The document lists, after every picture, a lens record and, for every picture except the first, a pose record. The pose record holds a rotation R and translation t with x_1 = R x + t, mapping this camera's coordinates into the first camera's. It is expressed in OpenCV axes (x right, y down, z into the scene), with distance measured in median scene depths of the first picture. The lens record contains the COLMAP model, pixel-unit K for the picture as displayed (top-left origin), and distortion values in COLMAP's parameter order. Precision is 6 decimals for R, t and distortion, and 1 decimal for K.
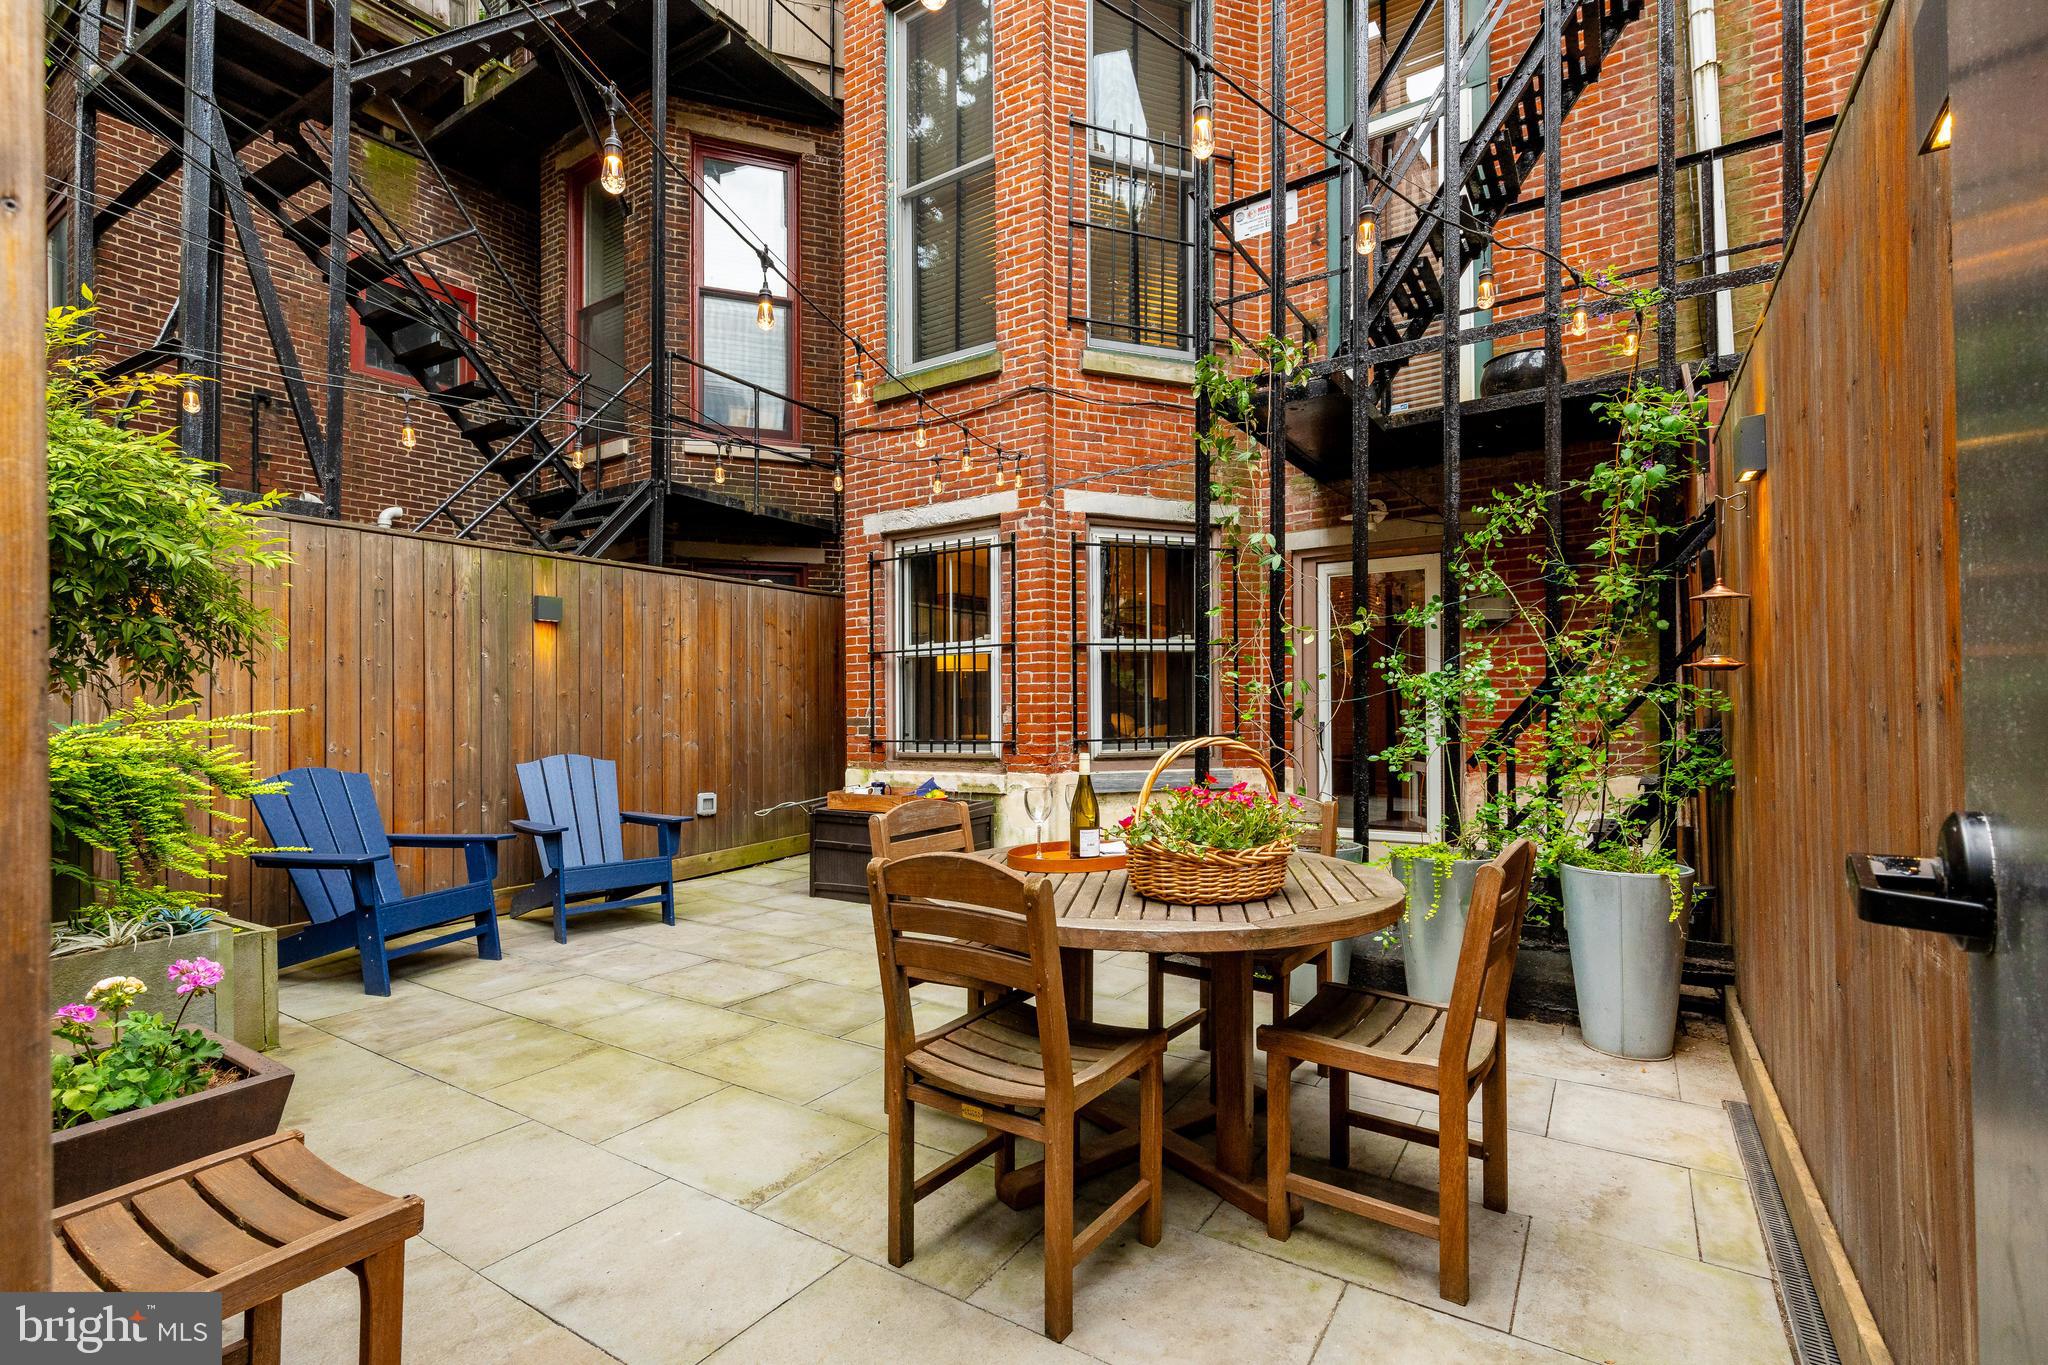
lens RADIAL K [[907.7, 0, 1032.6], [0, 907.7, 680.6], [0, 0, 1]] dist [0.003454, 0.000013]
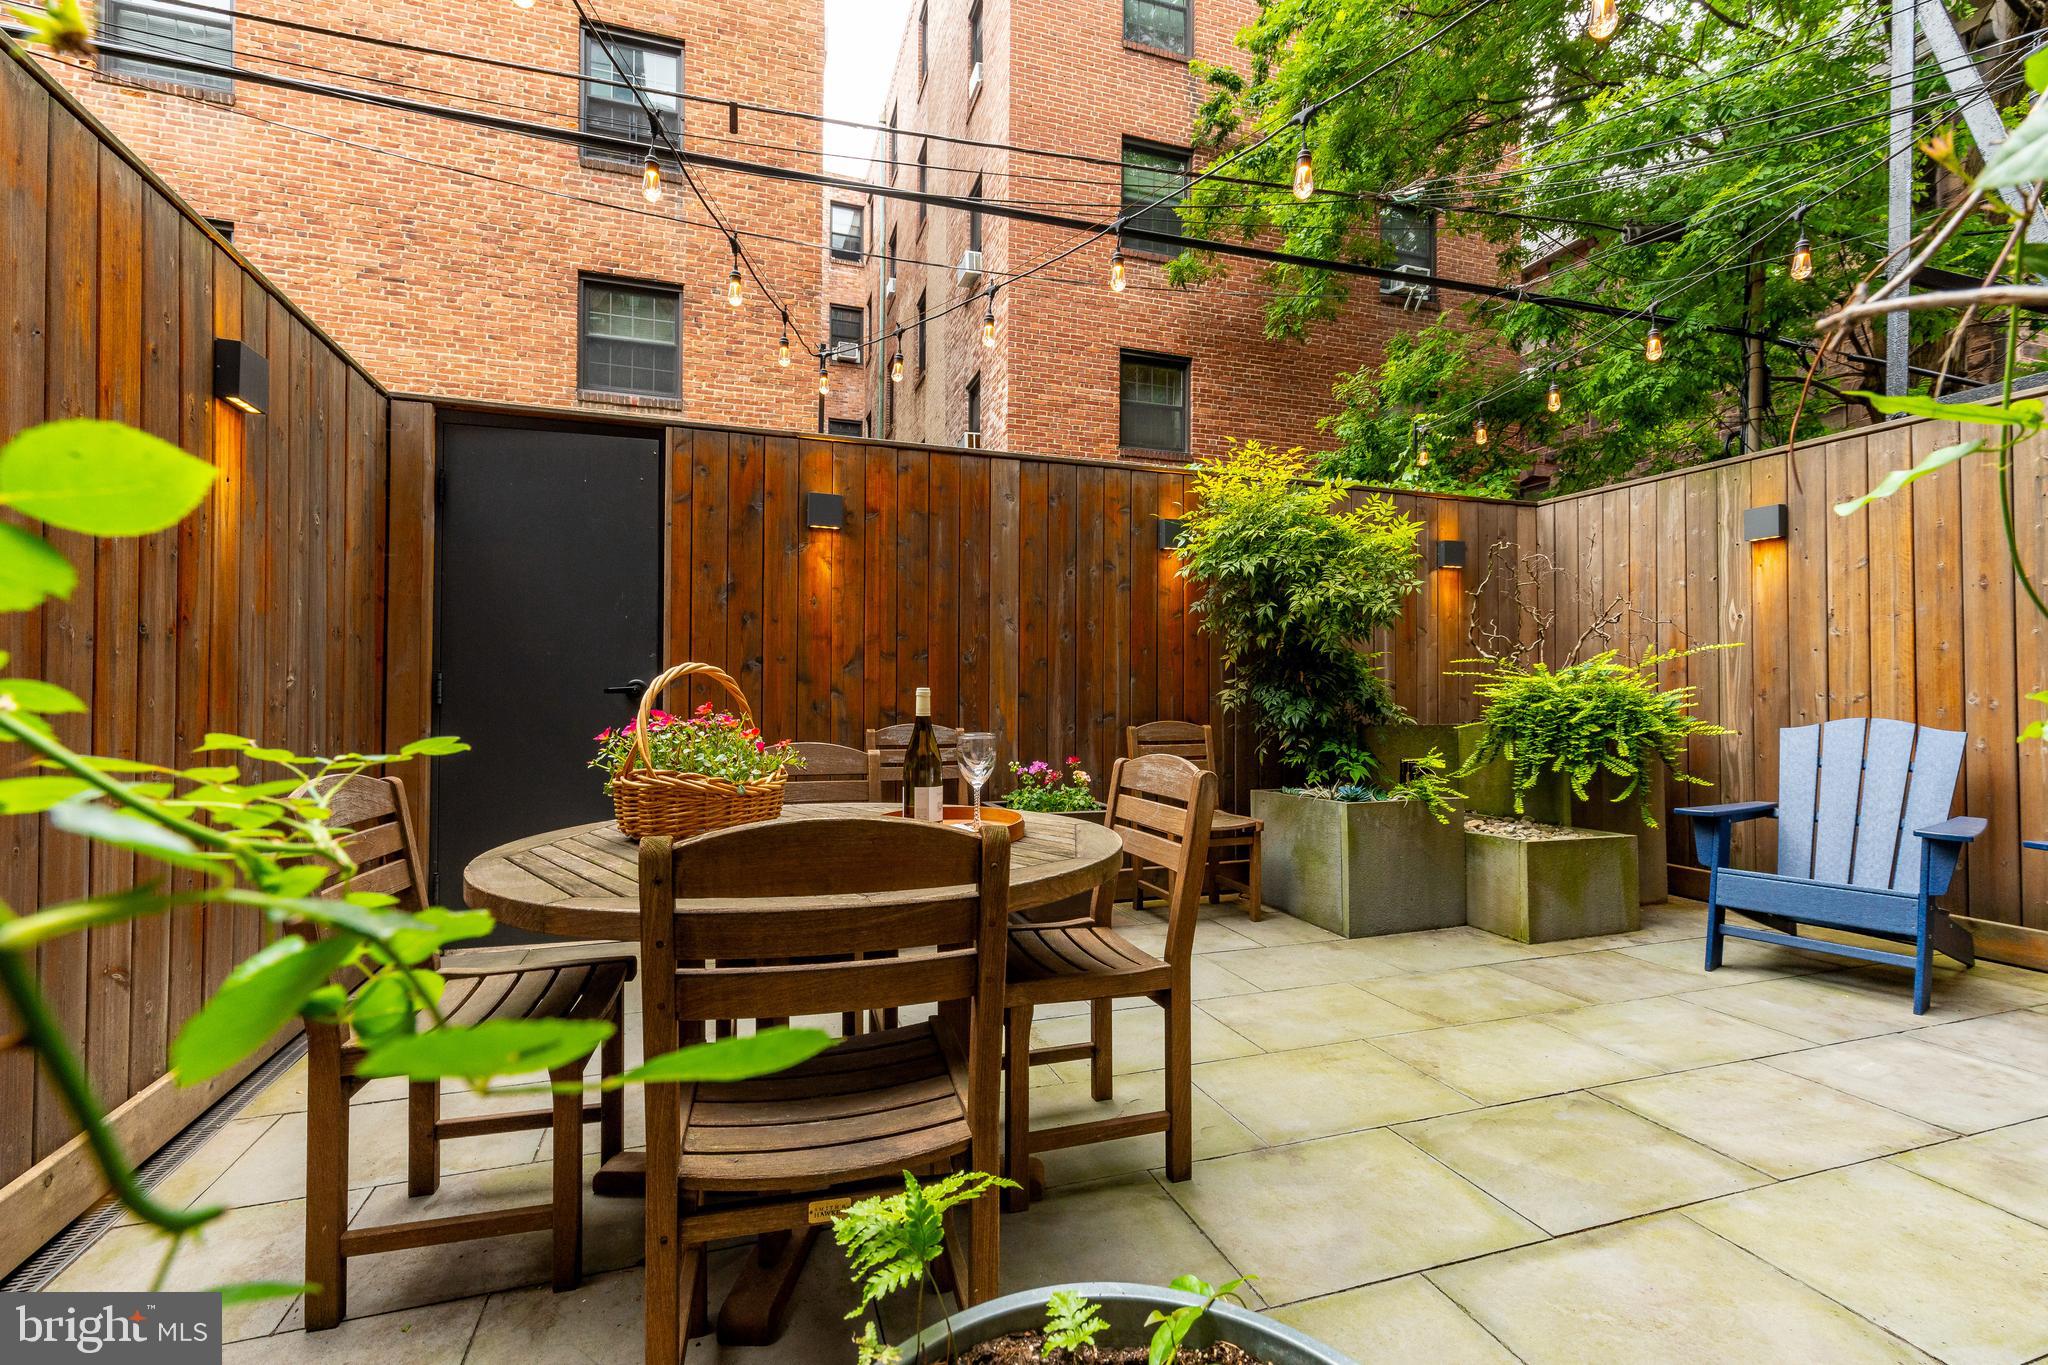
lens RADIAL K [[907.7, 0, 1032.6], [0, 907.7, 680.6], [0, 0, 1]] dist [0.003454, 0.000013]
pose [[-0.619027, -0.004698, -0.785356, 0.354779], [0.027907, 0.999219, -0.027974, 0.064444], [0.784874, -0.039233, -0.618413, 0.942488]]
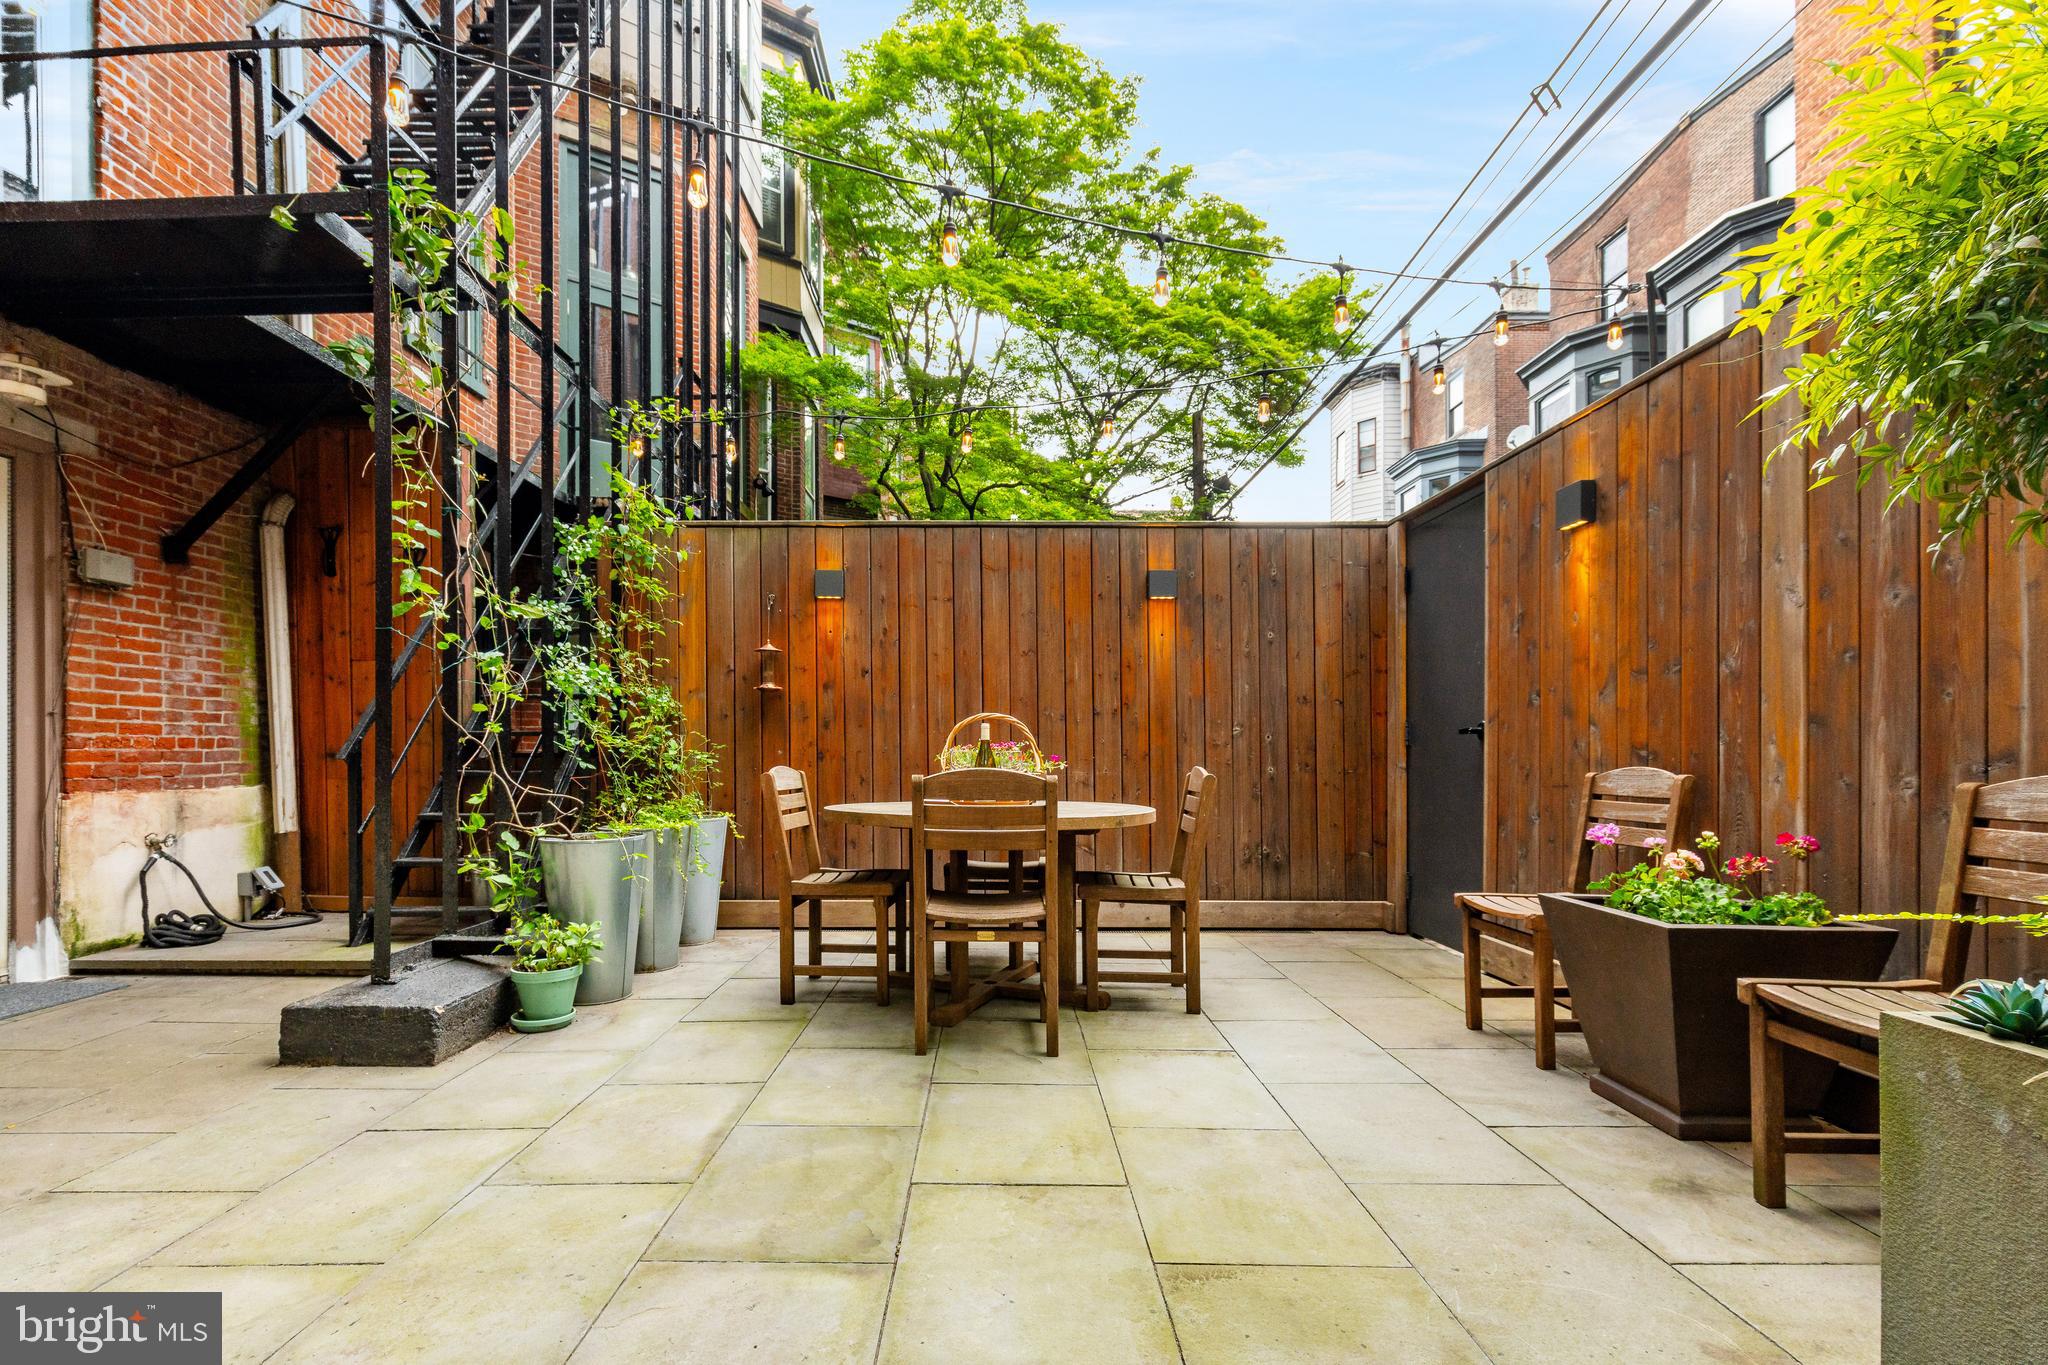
lens RADIAL K [[933.7, 0, 972.2], [0, 933.7, 755.6], [0, 0, 1]] dist [-0.002003, -0.000470]
pose [[-0.522236, 0.006664, 0.852775, -0.649654], [-0.025254, 0.999410, -0.023275, 0.099878], [-0.852427, -0.033691, -0.521760, 1.039816]]
